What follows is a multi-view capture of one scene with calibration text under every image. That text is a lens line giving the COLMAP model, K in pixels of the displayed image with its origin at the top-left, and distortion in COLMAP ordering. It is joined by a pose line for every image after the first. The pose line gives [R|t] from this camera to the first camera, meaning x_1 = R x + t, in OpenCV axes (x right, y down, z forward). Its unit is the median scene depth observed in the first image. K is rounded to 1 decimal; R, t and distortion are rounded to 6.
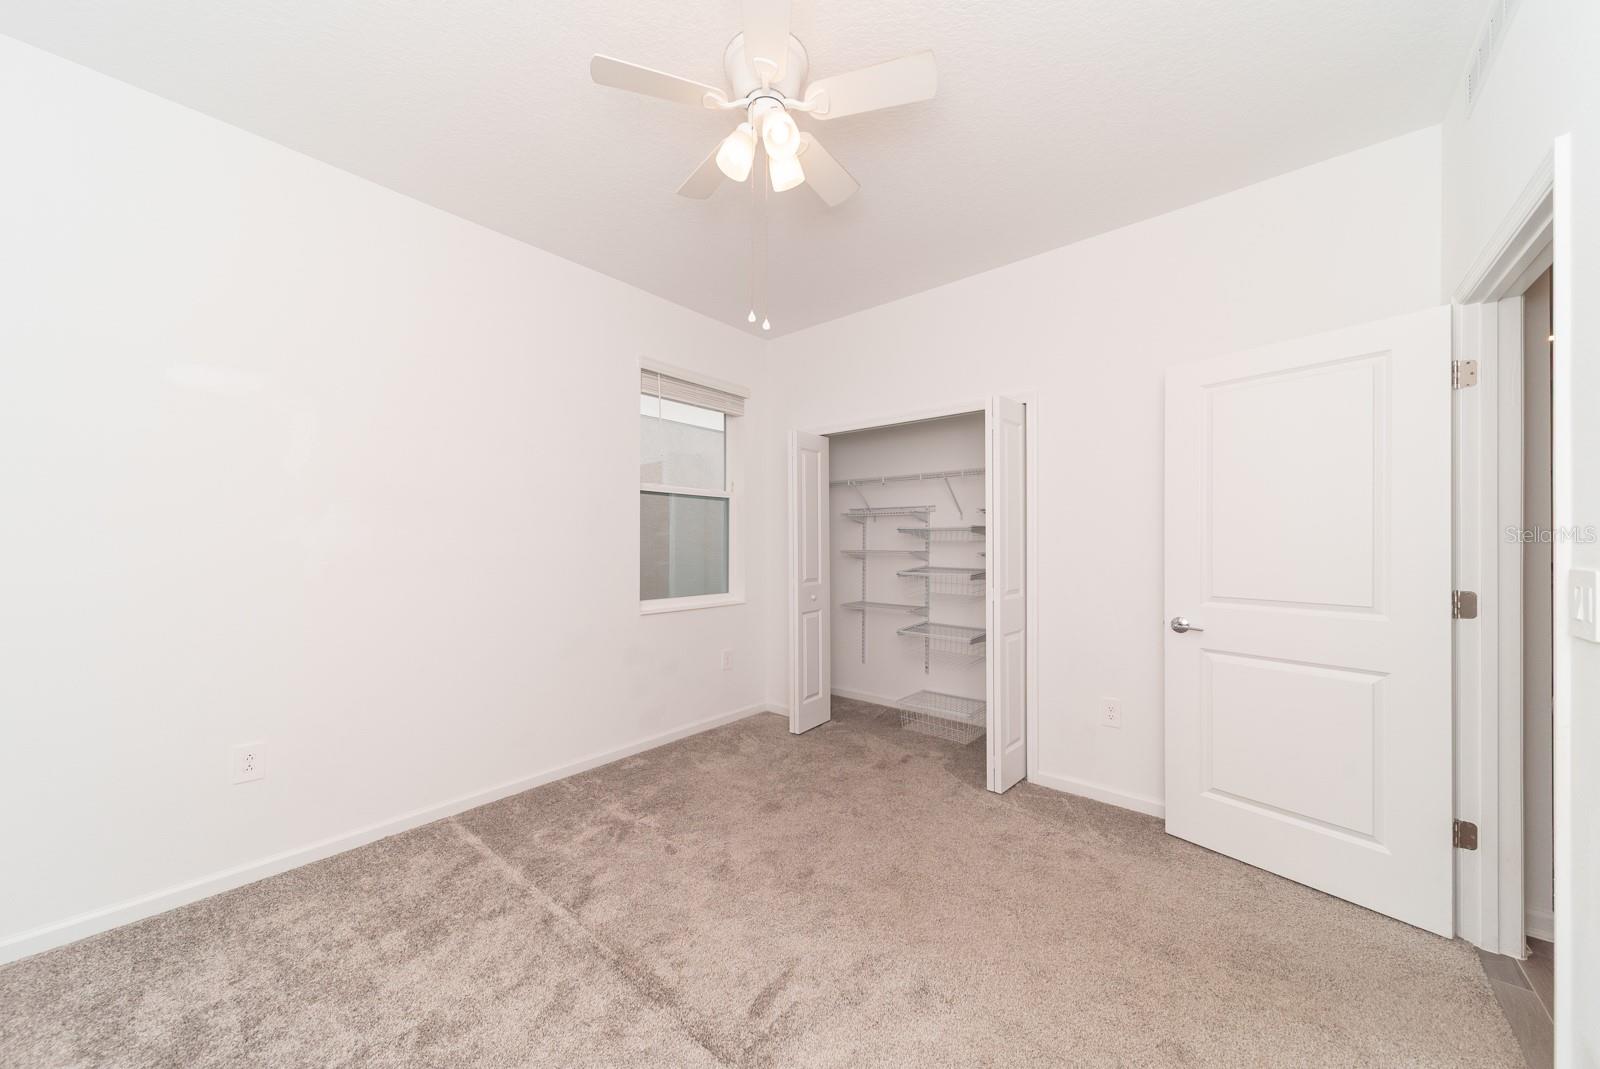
lens RADIAL K [[560.3, 0, 796.8], [0, 560.3, 536.1], [0, 0, 1]] dist [0.012506, -0.003360]
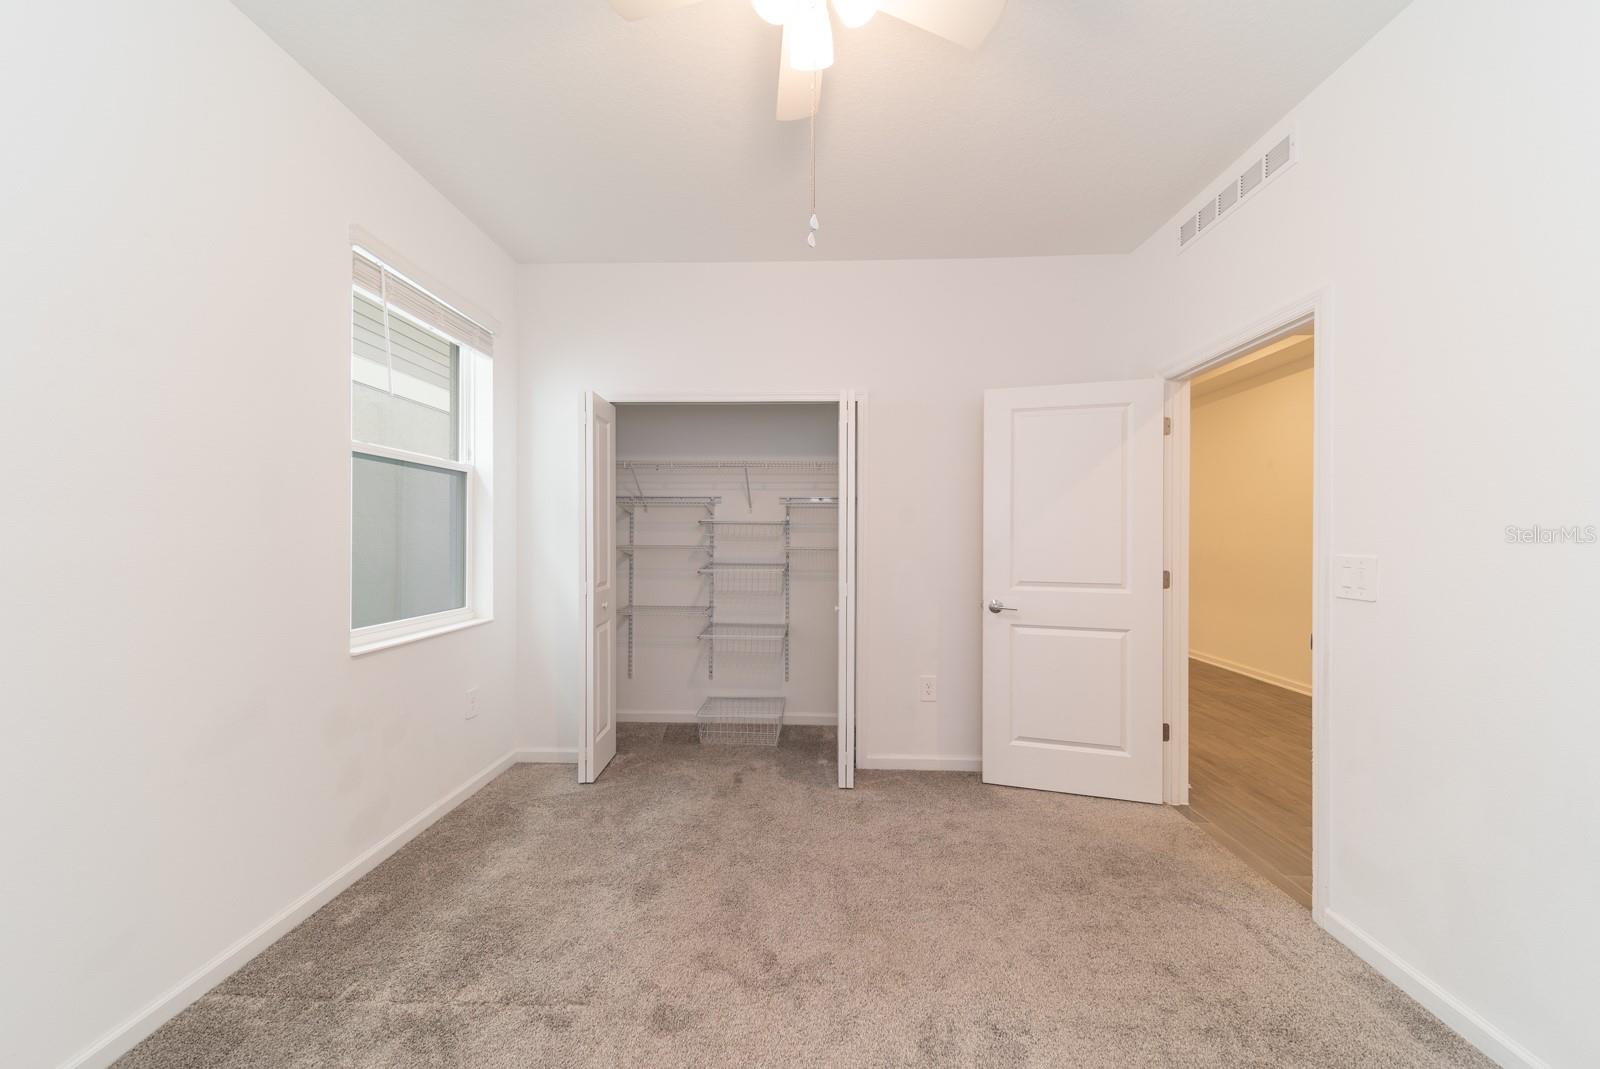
lens RADIAL K [[560.3, 0, 800.6], [0, 560.3, 534.5], [0, 0, 1]] dist [0.012506, -0.003360]
pose [[0.785997, 0.004502, 0.618214, -0.250972], [-0.010987, 0.999917, 0.006686, 0.000623], [-0.618133, -0.012048, 0.785981, 0.209159]]
